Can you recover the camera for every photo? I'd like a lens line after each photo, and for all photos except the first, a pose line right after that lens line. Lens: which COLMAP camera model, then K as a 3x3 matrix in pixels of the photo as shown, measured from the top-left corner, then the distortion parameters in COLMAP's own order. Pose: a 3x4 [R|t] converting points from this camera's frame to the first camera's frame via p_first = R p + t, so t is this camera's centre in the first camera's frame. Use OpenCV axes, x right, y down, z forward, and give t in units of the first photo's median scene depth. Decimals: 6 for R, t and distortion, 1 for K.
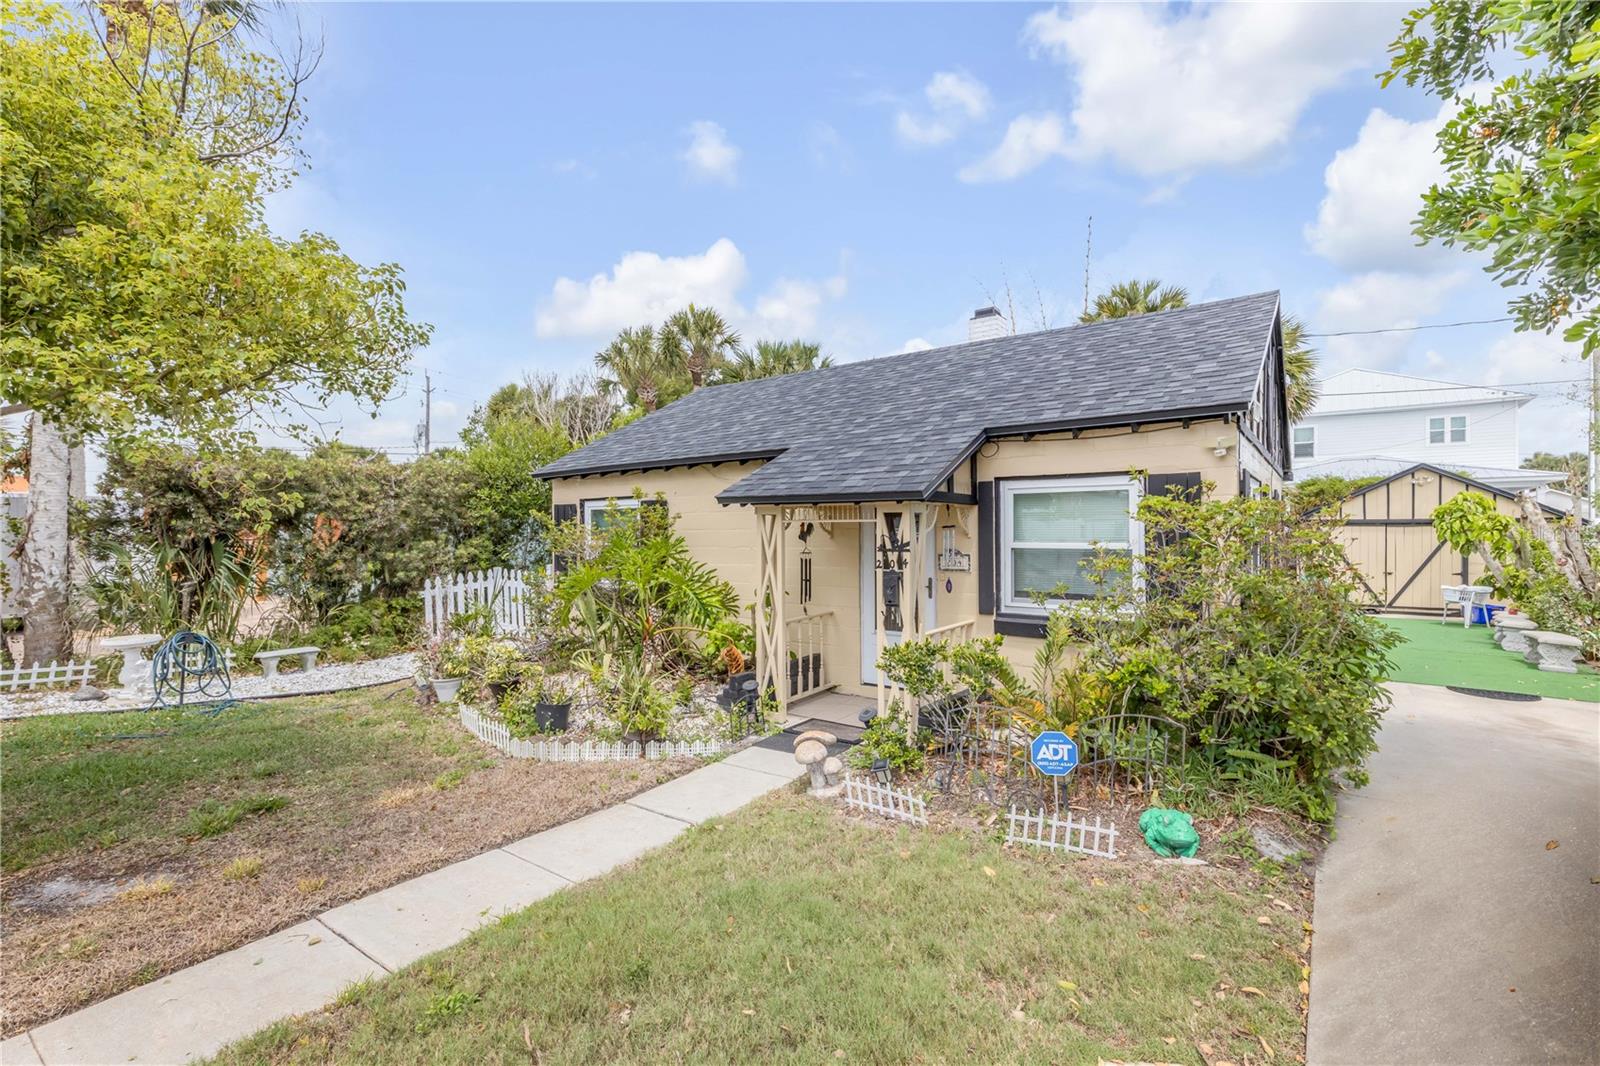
lens RADIAL K [[703.6, 0, 806.5], [0, 703.6, 529.1], [0, 0, 1]] dist [0.008686, -0.000038]
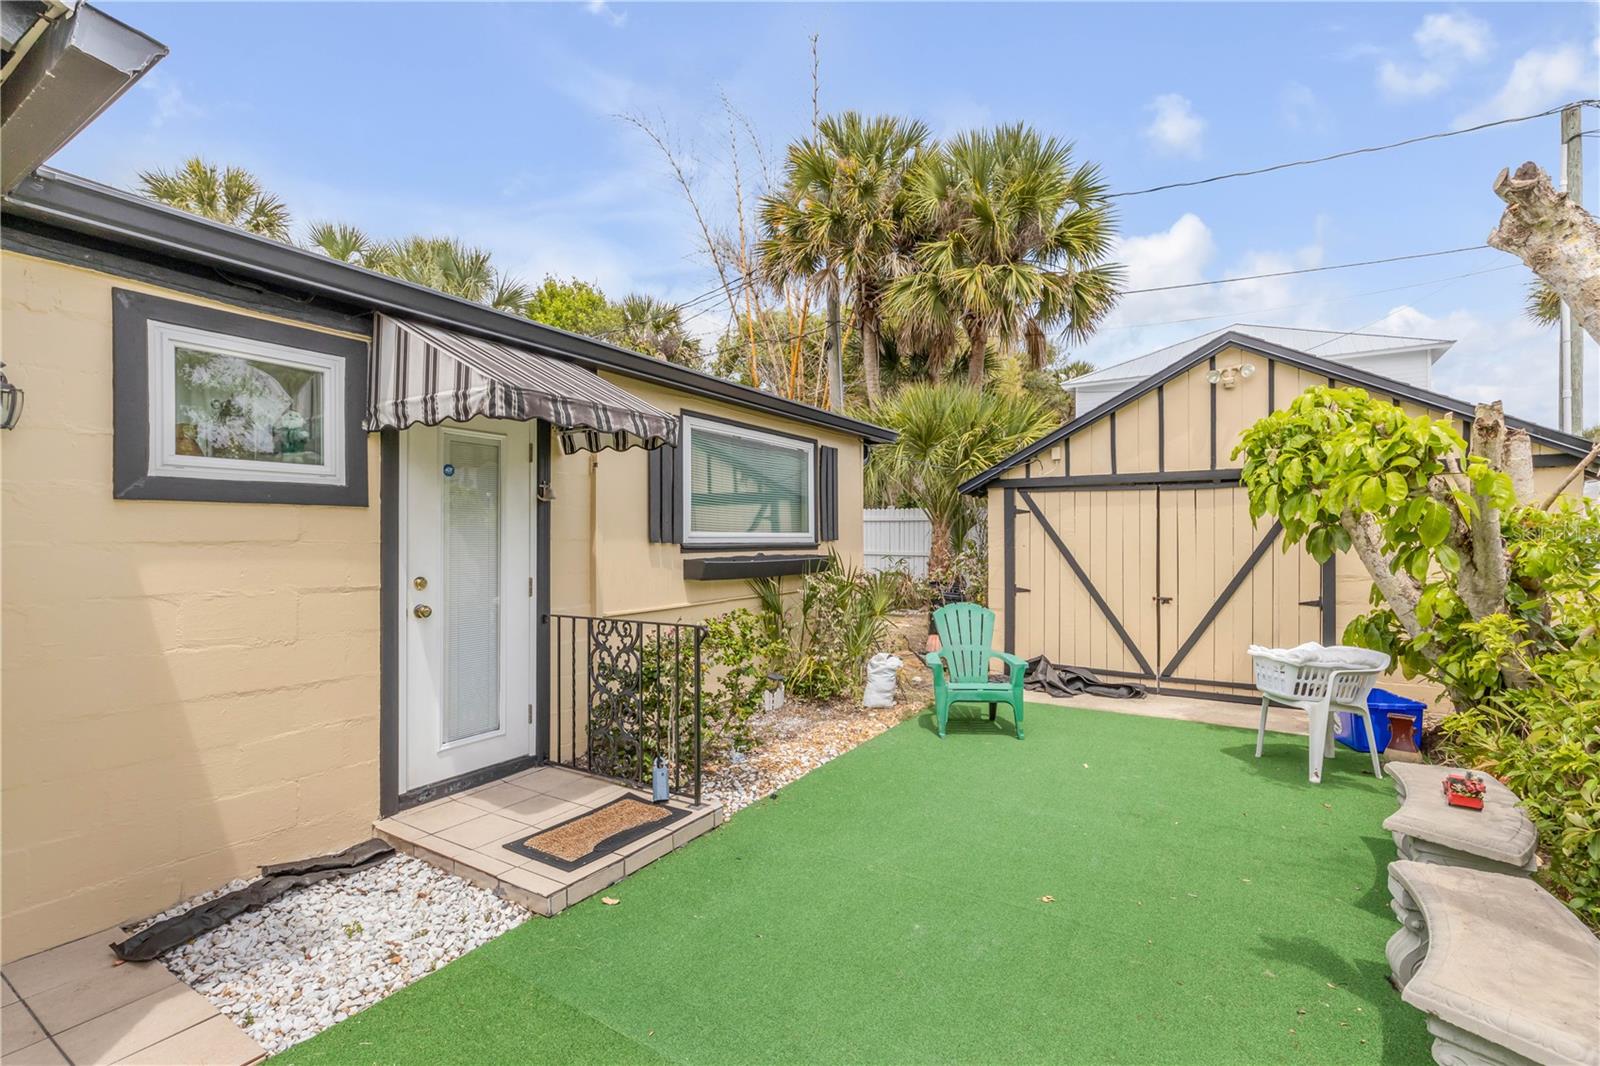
lens RADIAL K [[708.0, 0, 784.3], [0, 708.0, 533.8], [0, 0, 1]] dist [0.001822, -0.000064]
pose [[0.998644, -0.001839, 0.052024, 0.612425], [0.001736, 0.999996, 0.002037, 0.022741], [-0.052028, -0.001944, 0.998644, 0.627070]]
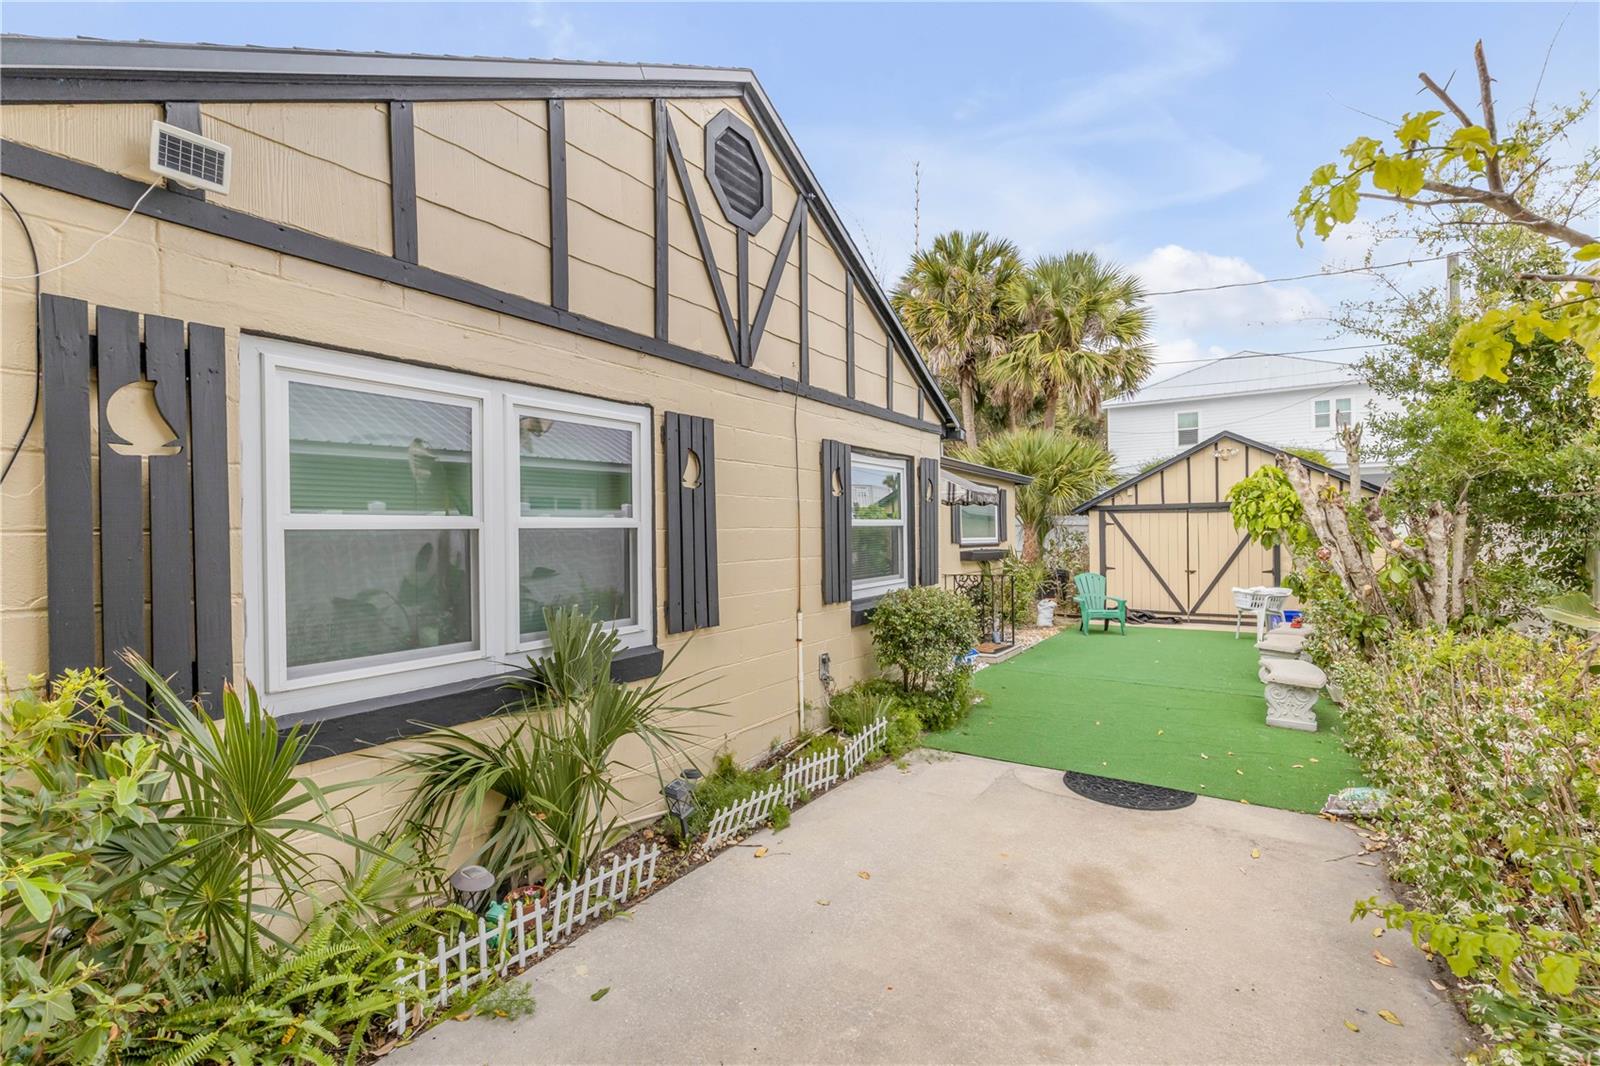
lens RADIAL K [[708.0, 0, 784.3], [0, 708.0, 533.8], [0, 0, 1]] dist [0.001822, -0.000064]
pose [[0.999397, -0.011695, 0.032683, 0.368048], [0.011615, 0.999929, 0.002623, 0.013573], [-0.032712, -0.002241, 0.999462, 0.241320]]
